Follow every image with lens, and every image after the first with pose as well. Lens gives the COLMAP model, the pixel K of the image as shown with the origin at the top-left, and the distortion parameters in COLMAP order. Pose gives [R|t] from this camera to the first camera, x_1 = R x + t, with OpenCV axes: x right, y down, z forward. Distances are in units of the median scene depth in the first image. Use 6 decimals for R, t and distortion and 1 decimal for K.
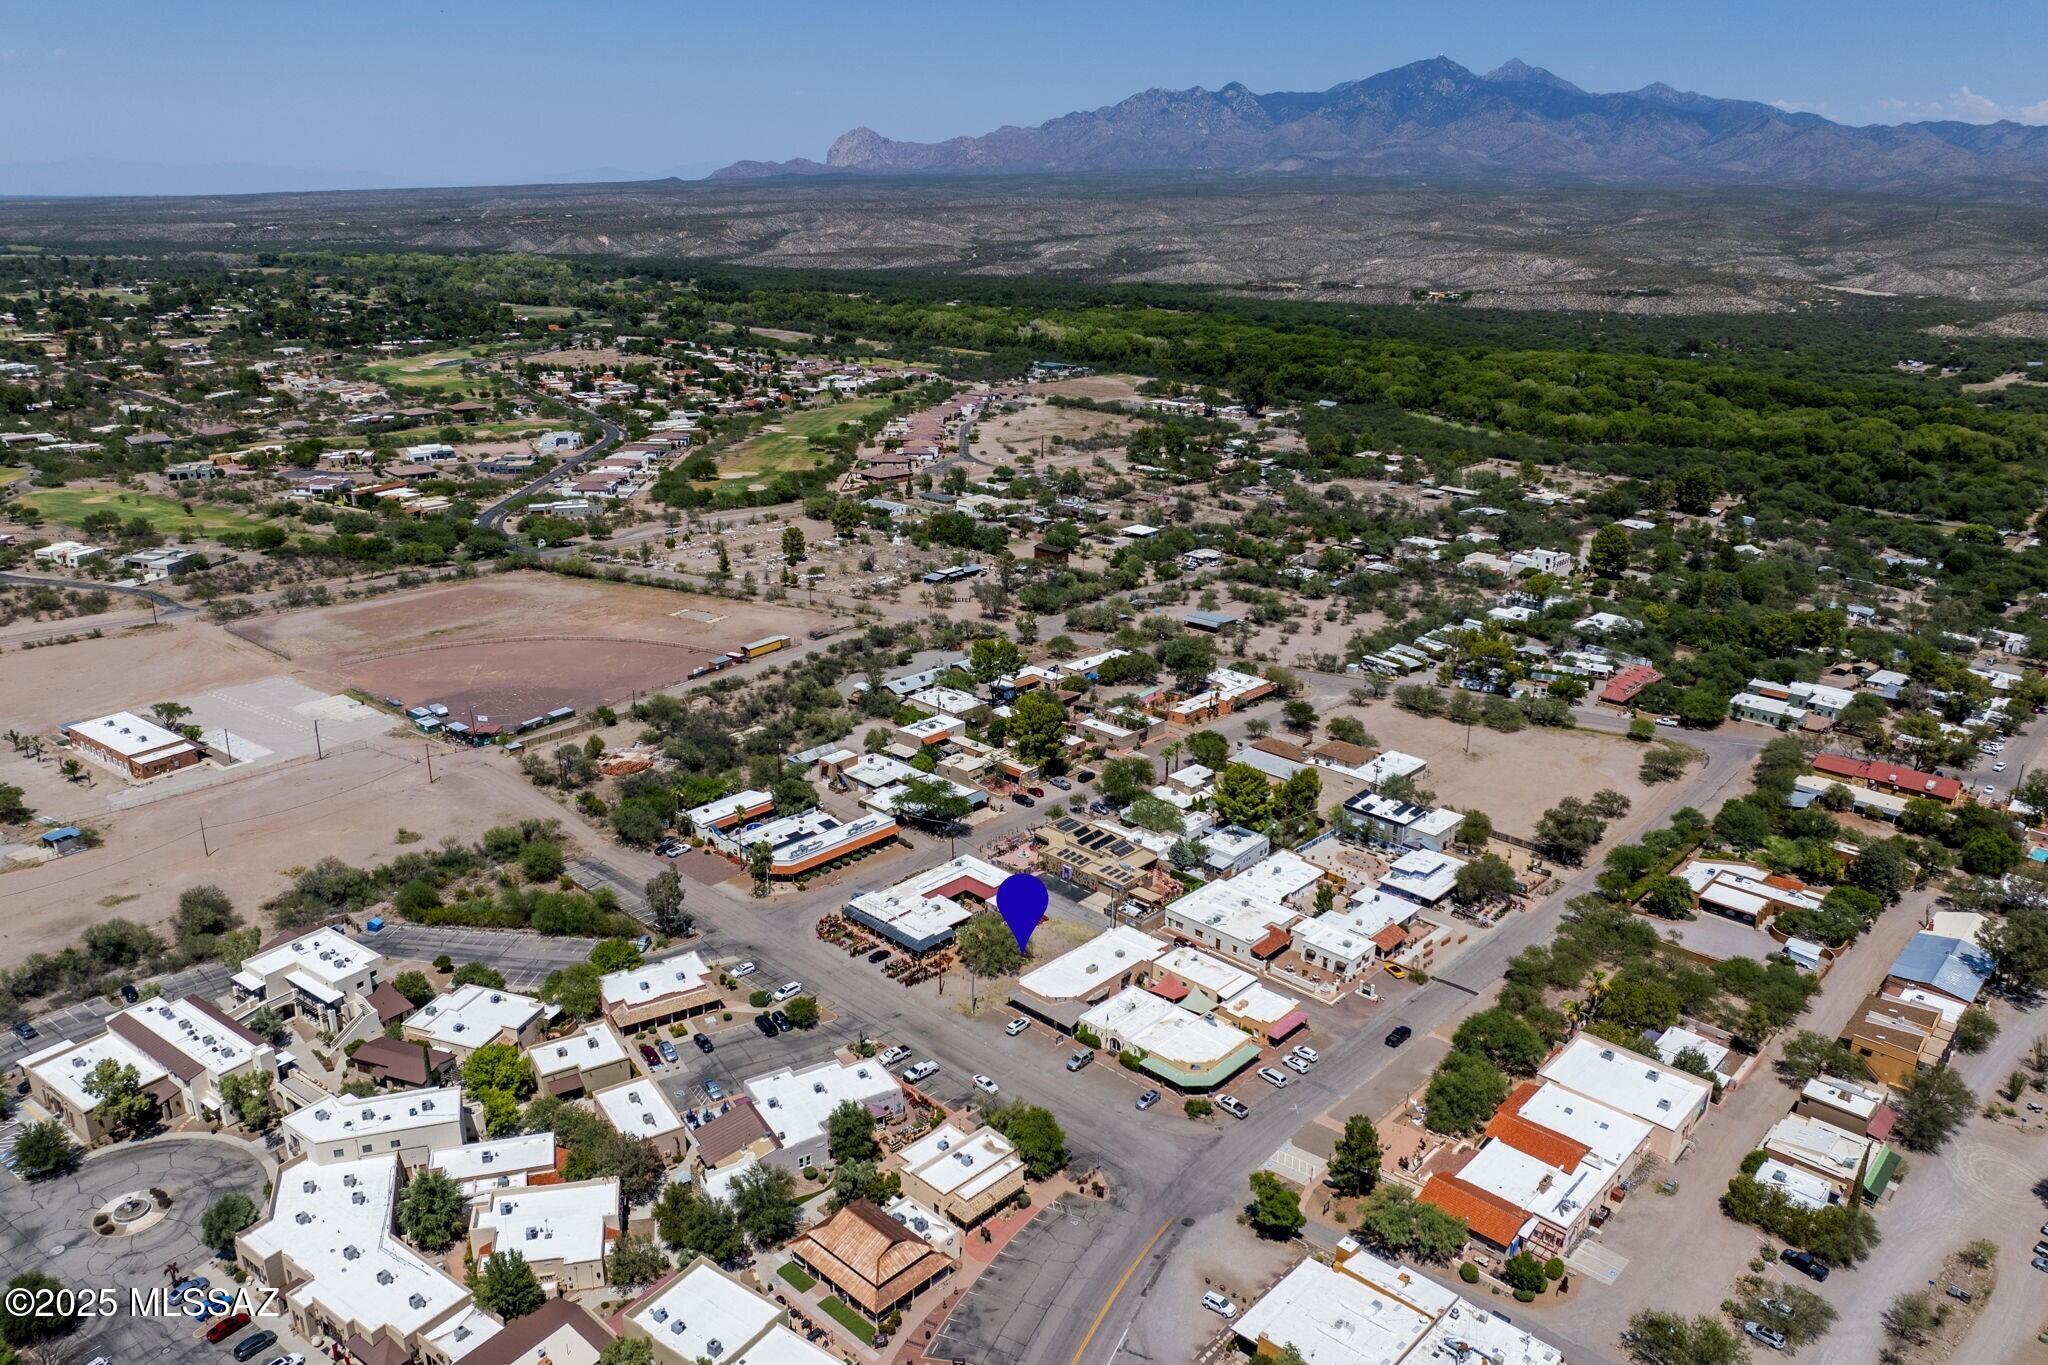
lens RADIAL K [[1449.2, 0, 1024.0], [0, 1449.2, 682.5], [0, 0, 1]] dist [-0.005184, -0.057512]
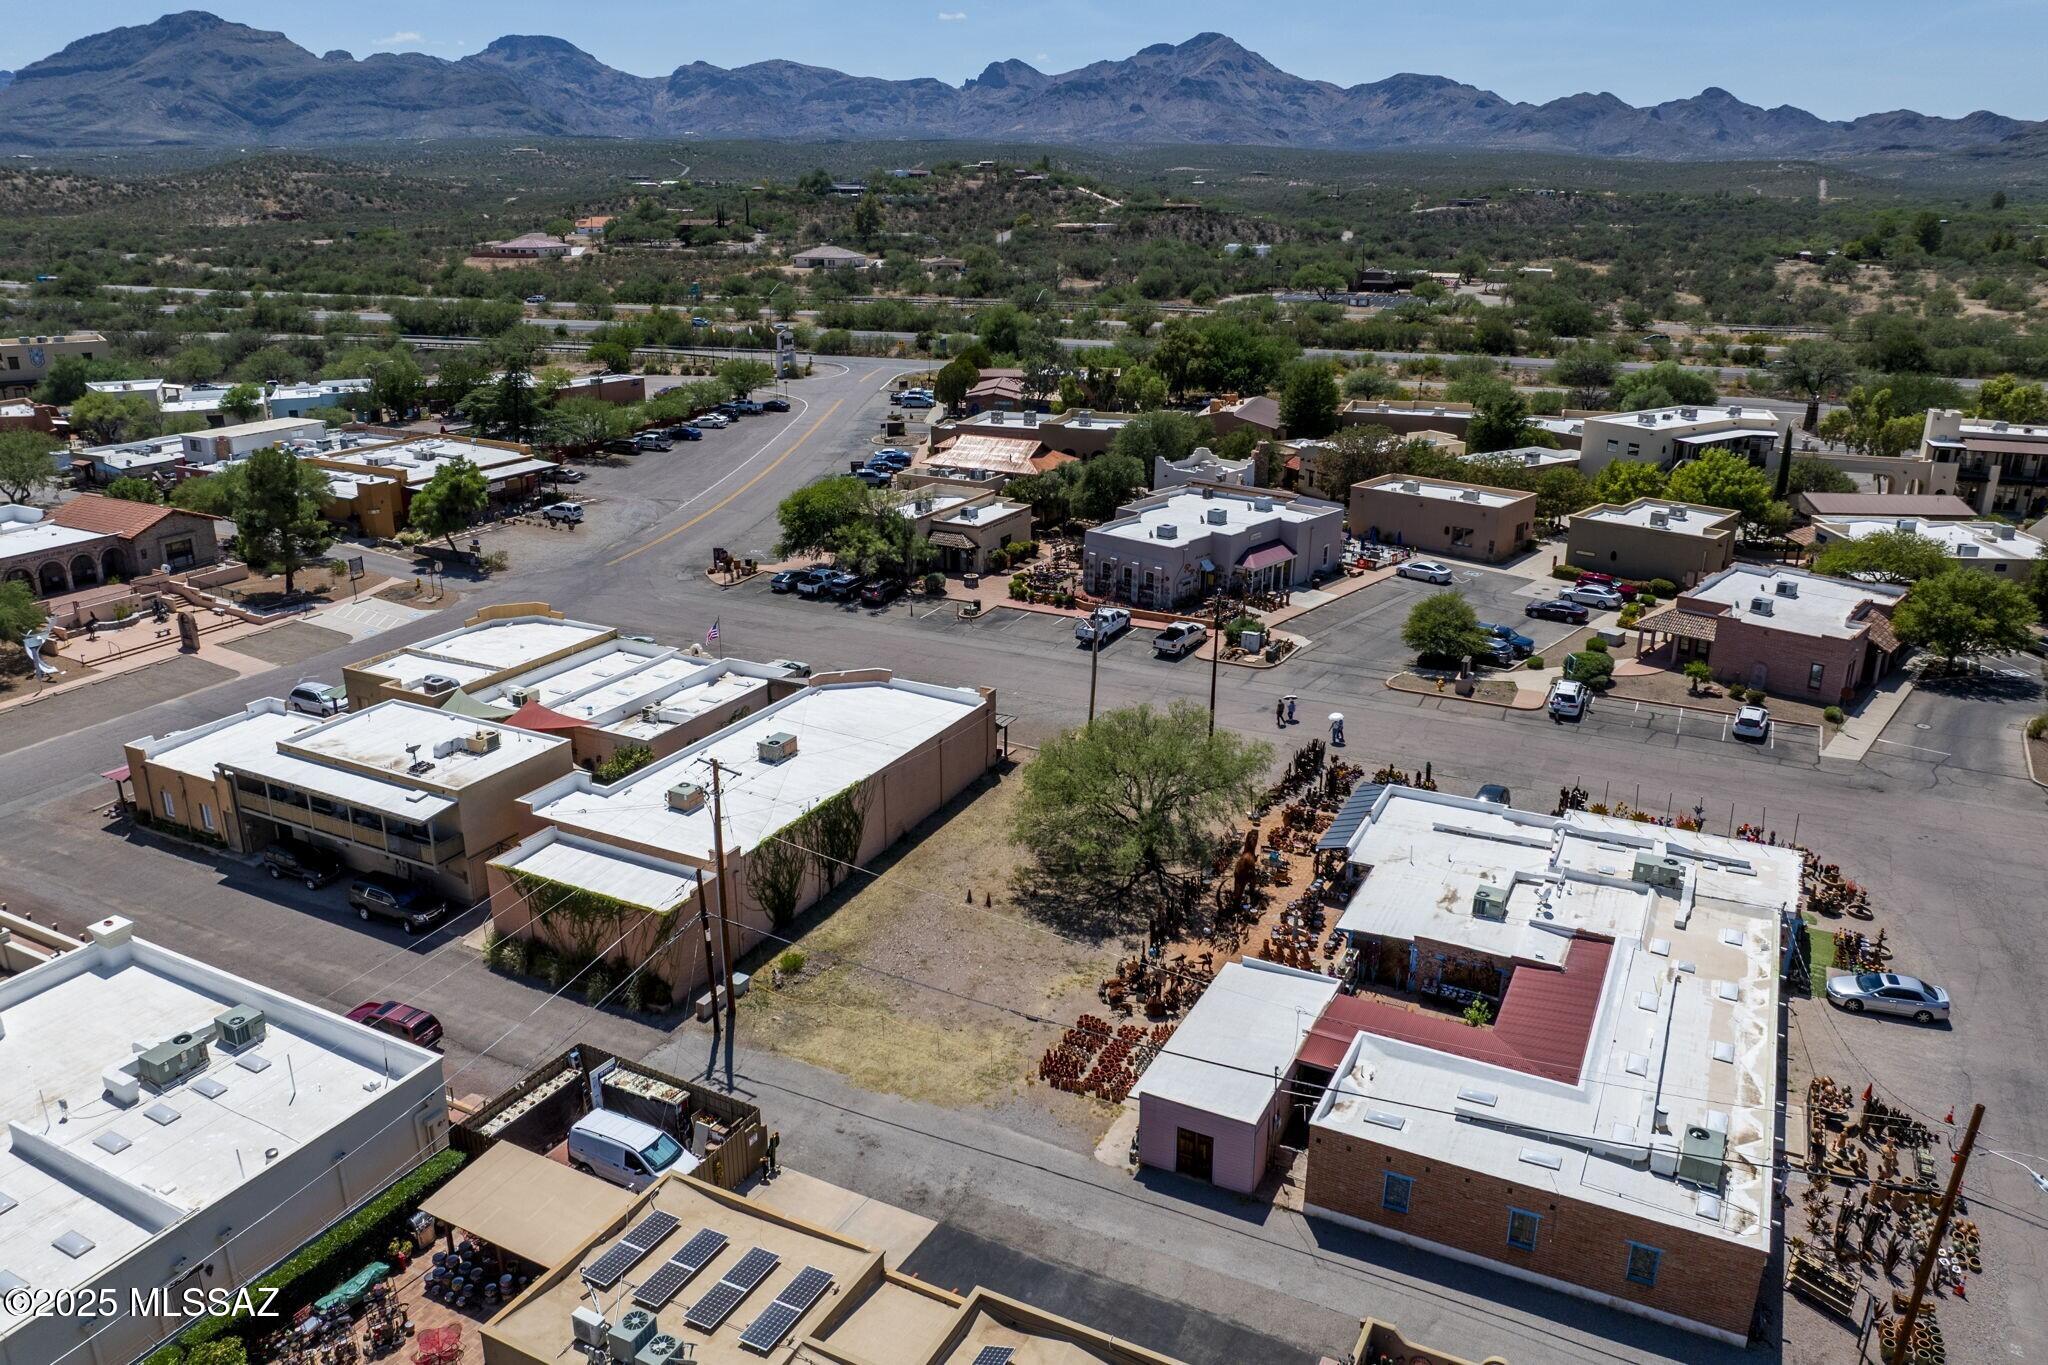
lens RADIAL K [[1438.8, 0, 1024.0], [0, 1438.8, 682.5], [0, 0, 1]] dist [-0.034024, -0.004568]
pose [[-0.961815, 0.069041, -0.264848, 0.055991], [-0.107248, 0.795210, 0.596773, -0.003059], [0.251812, 0.602390, -0.757441, 0.899184]]
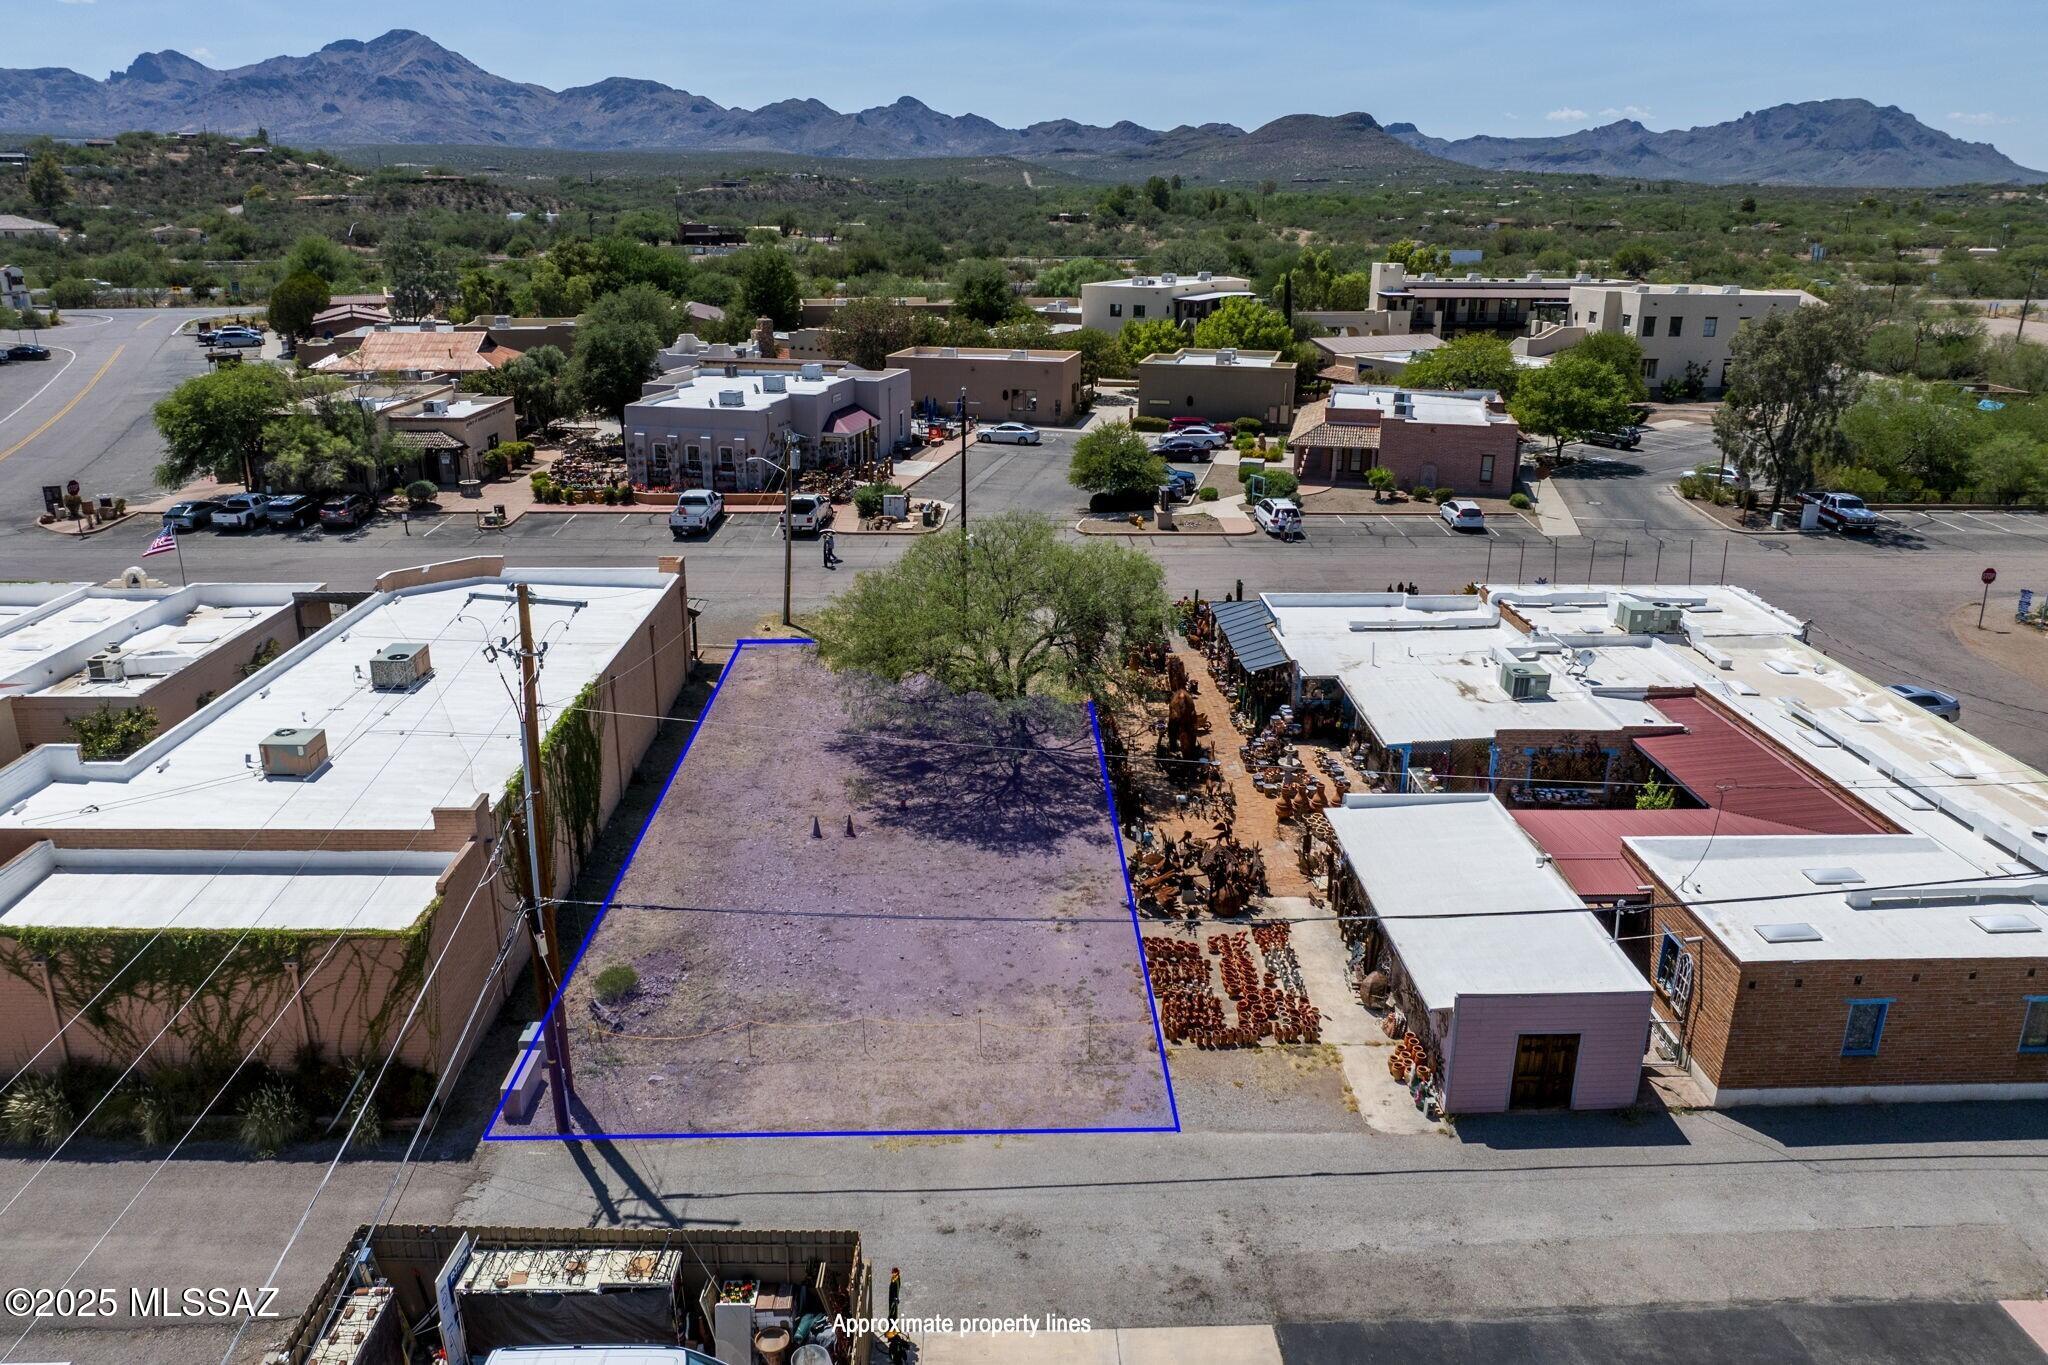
lens RADIAL K [[1449.9, 0, 1030.6], [0, 1449.9, 676.4], [0, 0, 1]] dist [-0.063941, 0.035855]
pose [[-0.710574, 0.199588, -0.674722, 0.082555], [-0.246254, 0.827738, 0.504191, 0.062393], [0.659123, 0.524417, -0.539020, 0.836275]]
